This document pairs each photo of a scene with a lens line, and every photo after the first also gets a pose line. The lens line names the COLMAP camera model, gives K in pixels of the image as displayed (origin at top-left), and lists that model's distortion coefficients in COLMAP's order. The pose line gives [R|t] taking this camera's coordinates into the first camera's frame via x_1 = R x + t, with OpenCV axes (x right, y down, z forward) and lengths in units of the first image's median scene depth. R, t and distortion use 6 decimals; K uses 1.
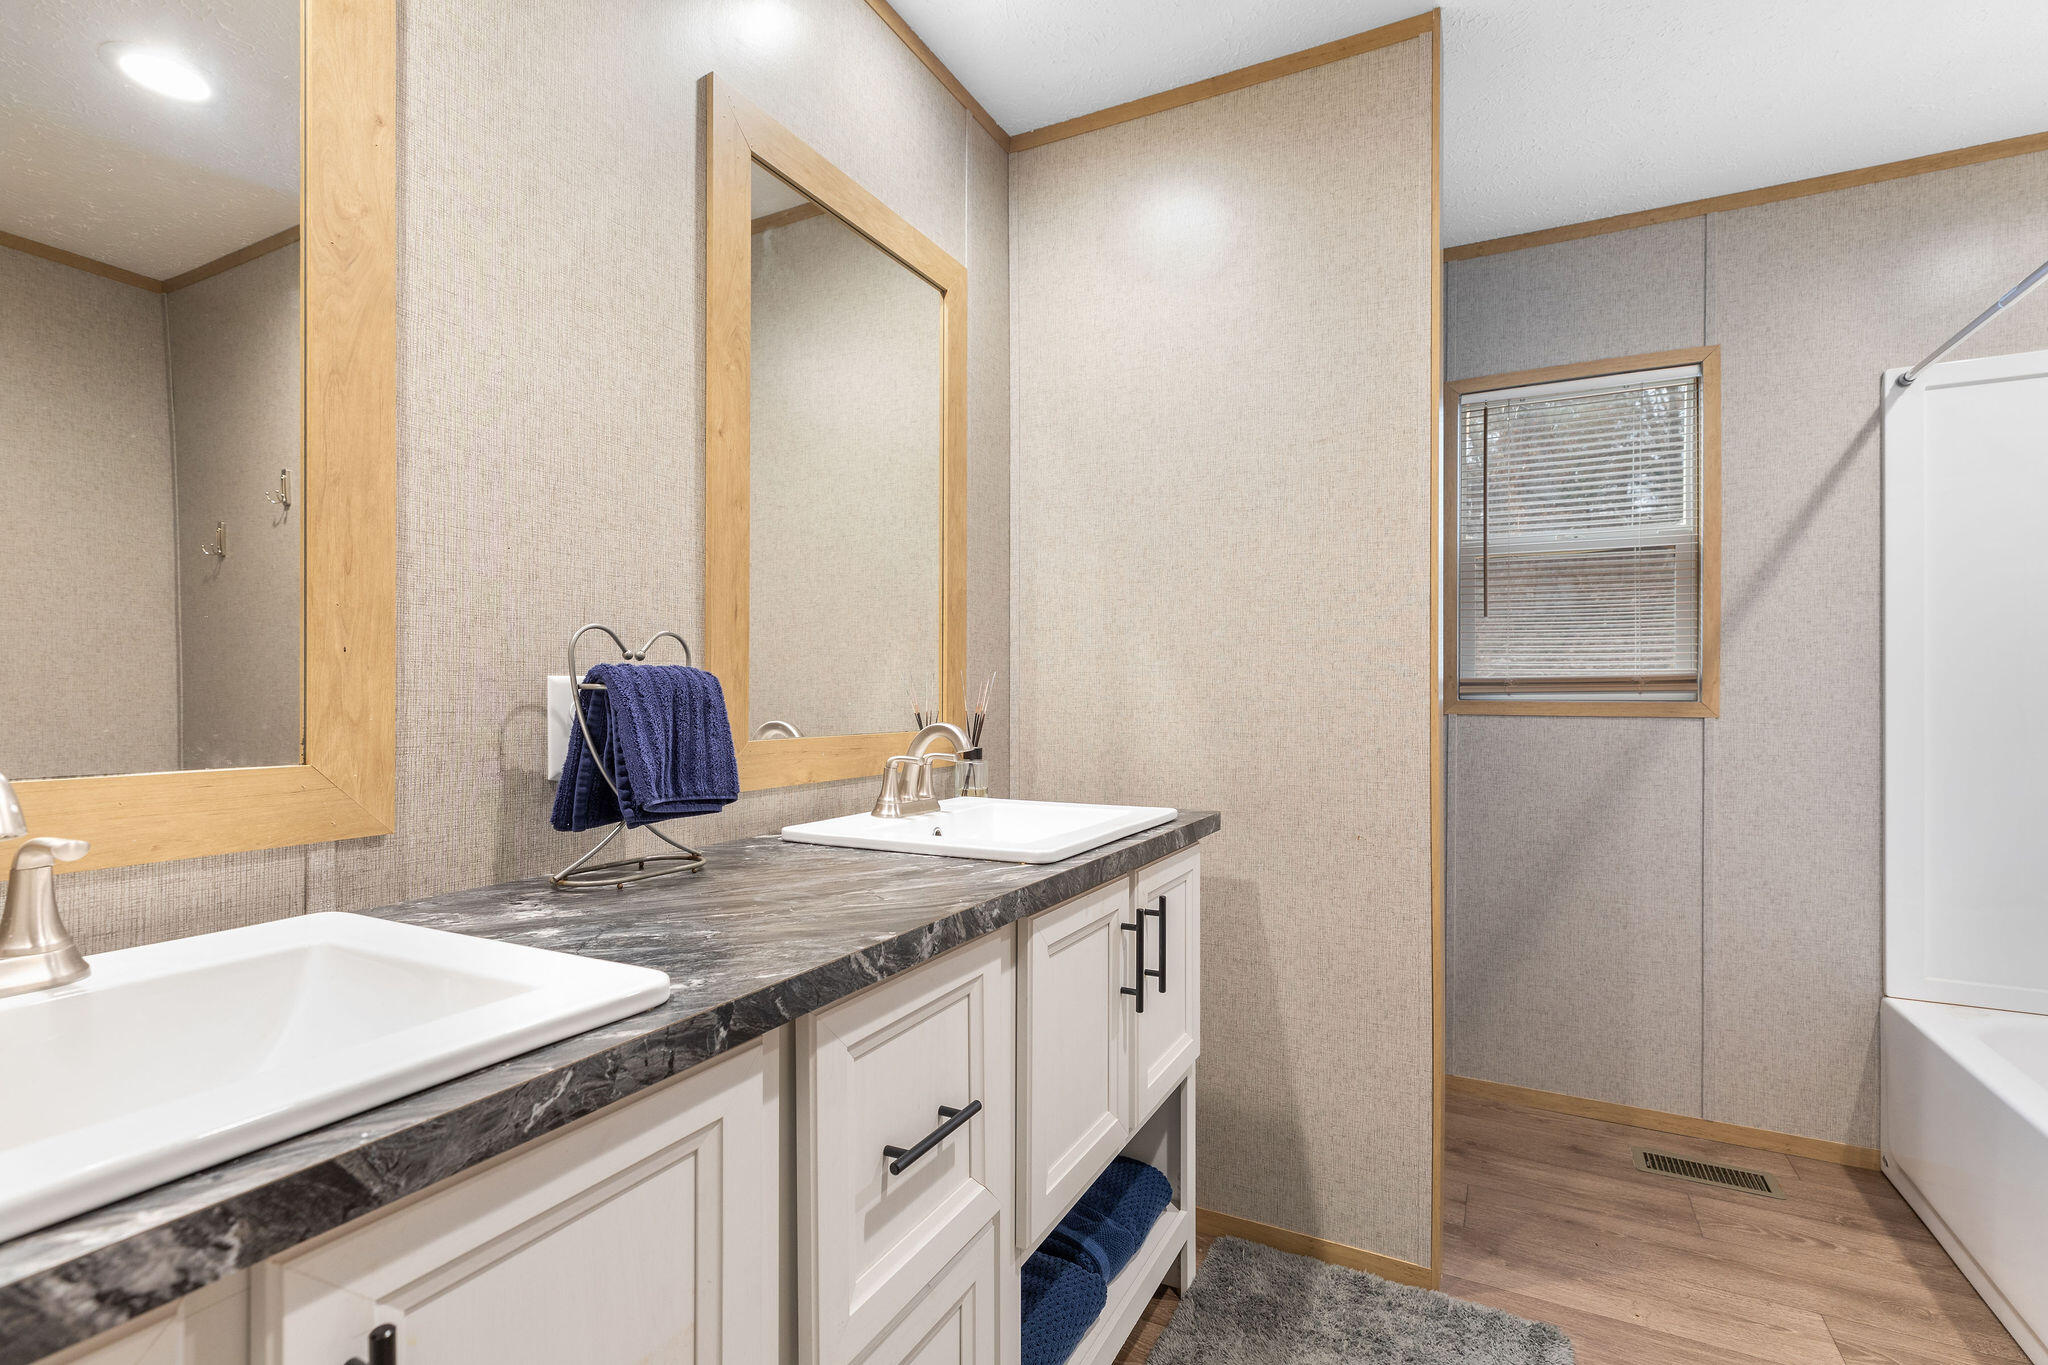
lens RADIAL K [[925.8, 0, 1024.0], [0, 925.8, 682.5], [0, 0, 1]] dist [0.001072, -0.000787]
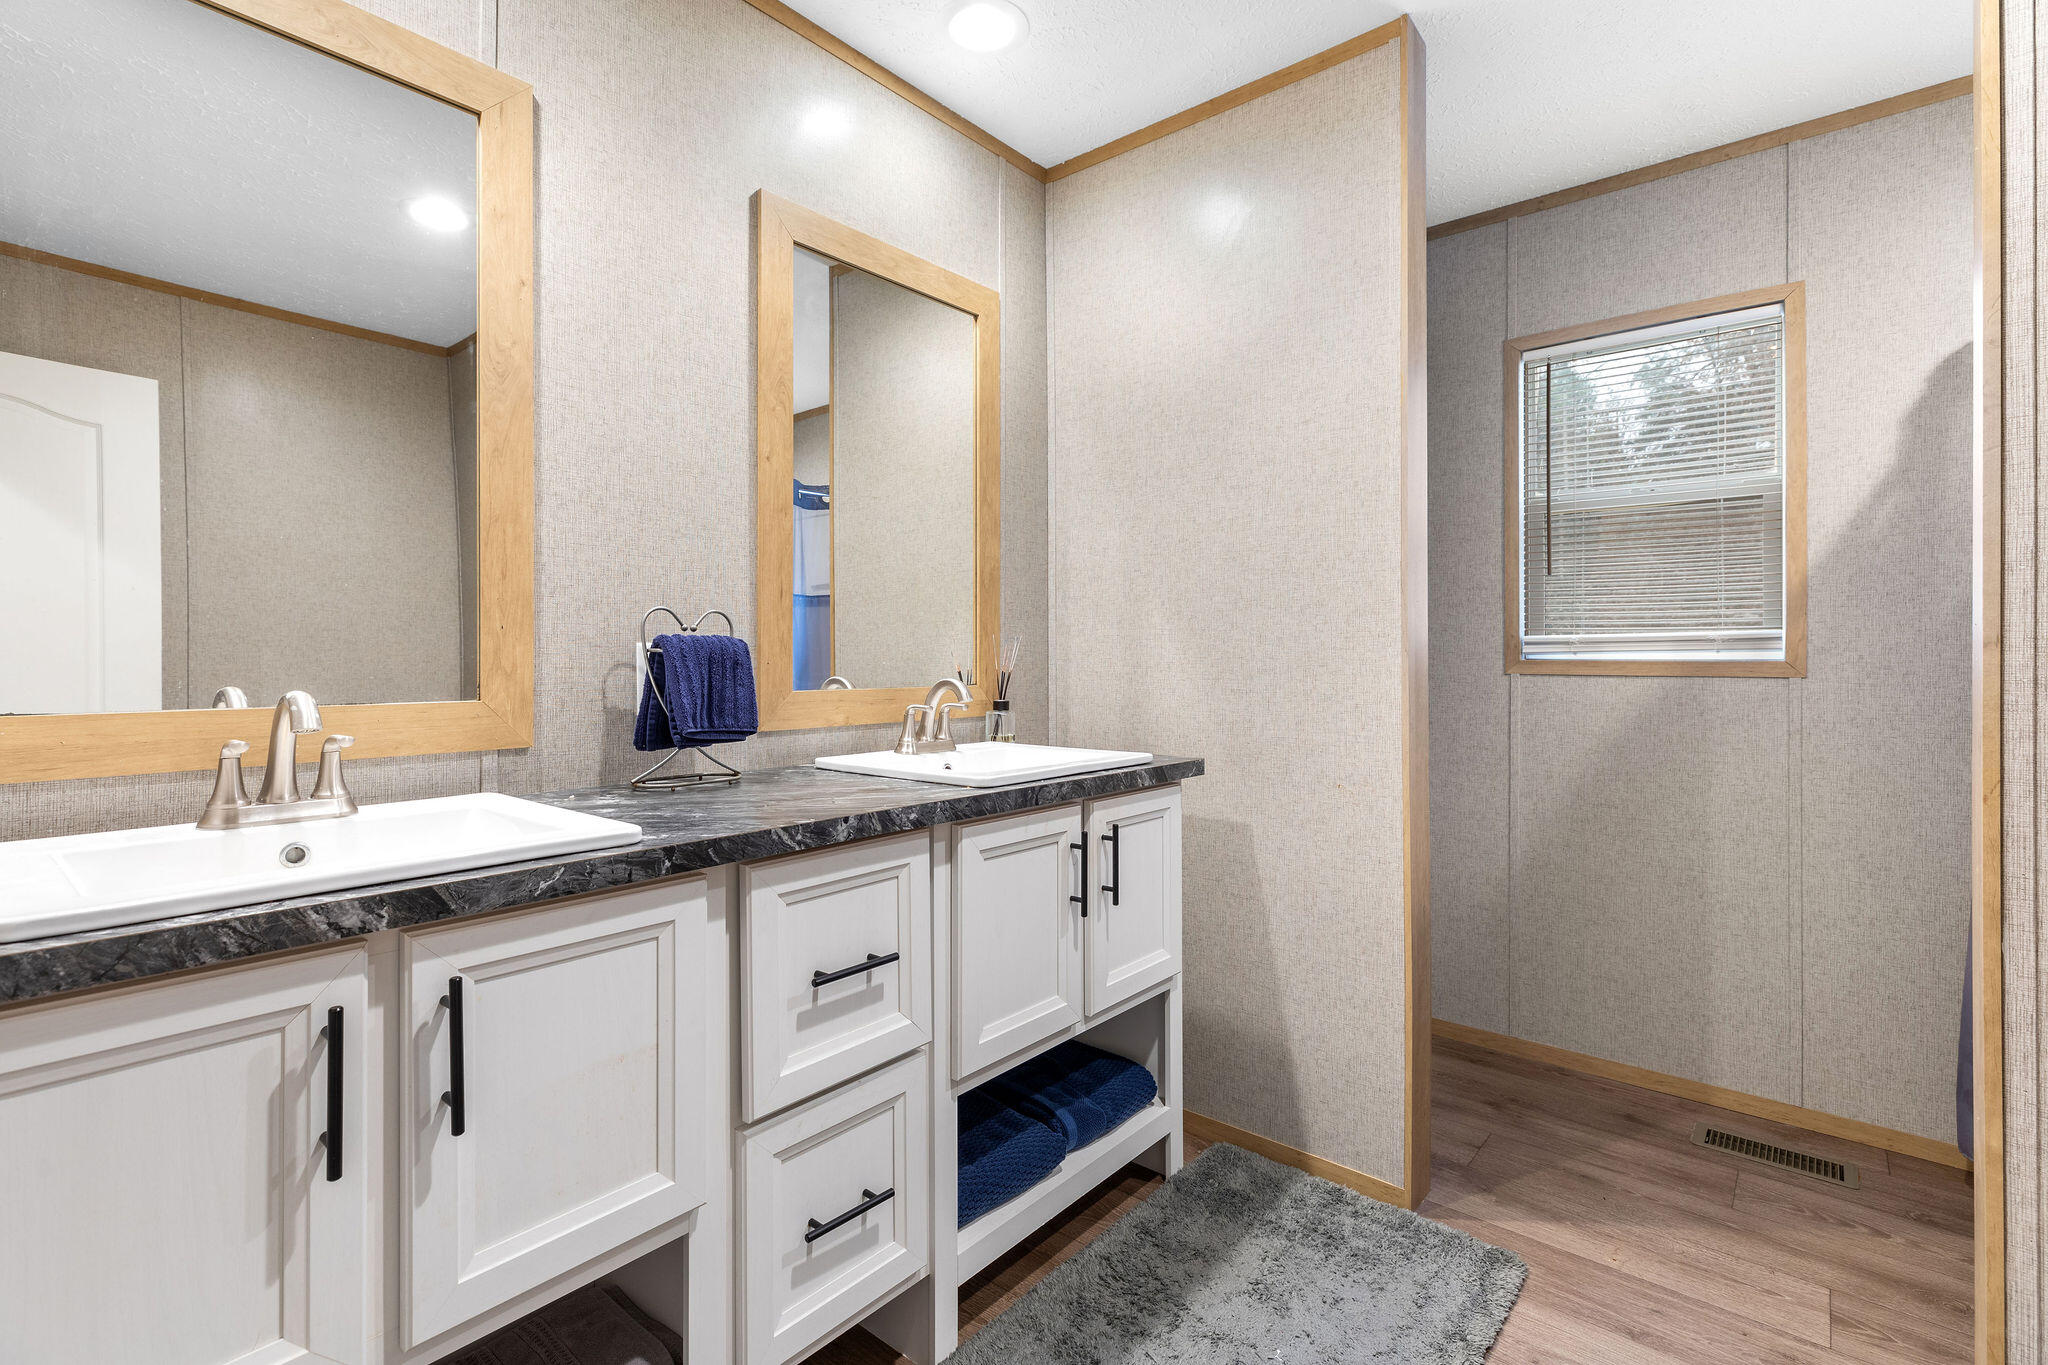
lens RADIAL K [[937.7, 0, 981.9], [0, 937.7, 641.6], [0, 0, 1]] dist [0.001027, -0.000858]
pose [[0.966931, -0.007101, -0.254940, 0.260681], [0.006337, 0.999973, -0.003816, -0.000234], [0.254960, 0.002074, 0.966949, -0.186012]]
